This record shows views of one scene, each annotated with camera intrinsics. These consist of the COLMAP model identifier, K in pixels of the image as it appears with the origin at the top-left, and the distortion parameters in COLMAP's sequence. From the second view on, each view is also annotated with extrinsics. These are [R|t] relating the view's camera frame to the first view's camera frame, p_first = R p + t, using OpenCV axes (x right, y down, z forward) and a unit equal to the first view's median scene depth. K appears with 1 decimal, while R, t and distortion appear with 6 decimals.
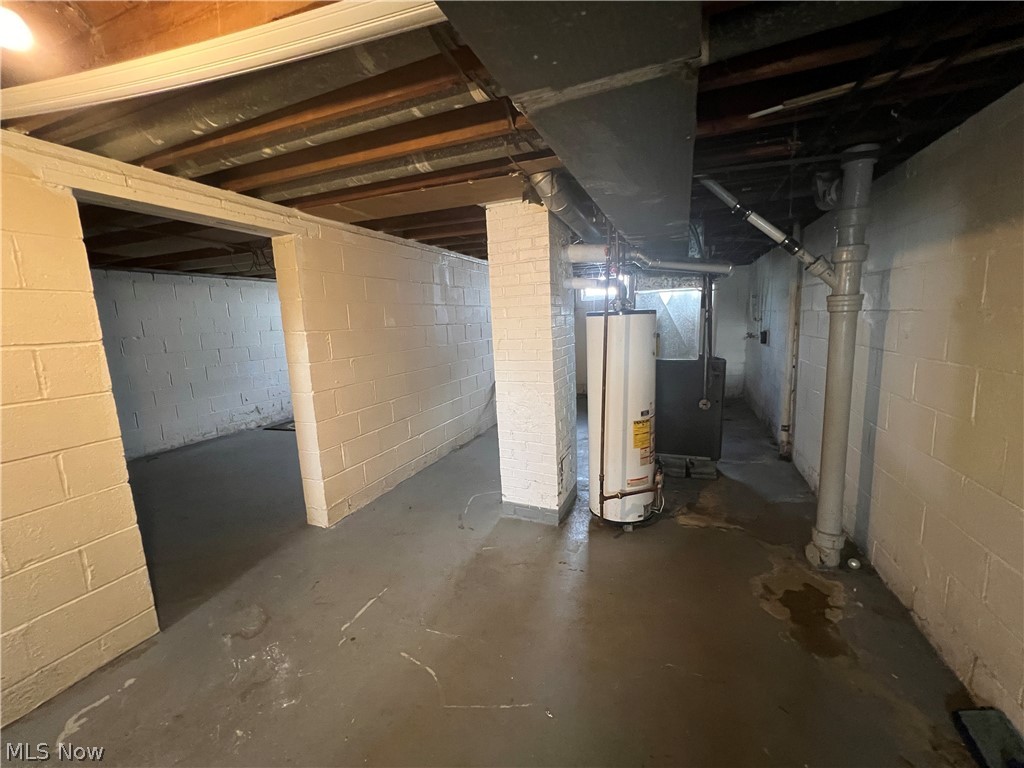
lens RADIAL K [[415.0, 0, 515.0], [0, 415.0, 383.7], [0, 0, 1]] dist [-0.000305, -0.000258]
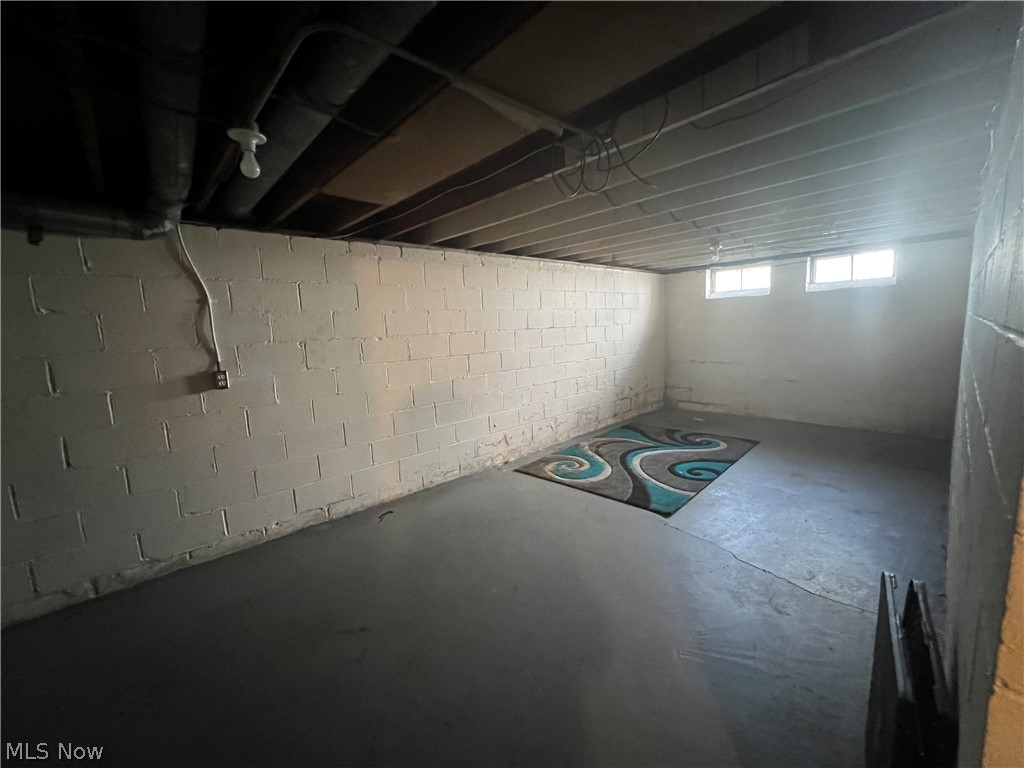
lens RADIAL K [[415.0, 0, 510.8], [0, 415.0, 381.1], [0, 0, 1]] dist [-0.000305, -0.000258]
pose [[0.903591, 0.056221, -0.424691, -0.335992], [-0.056032, 0.998345, 0.012945, -0.049987], [0.424716, 0.012099, 0.905246, 0.379861]]
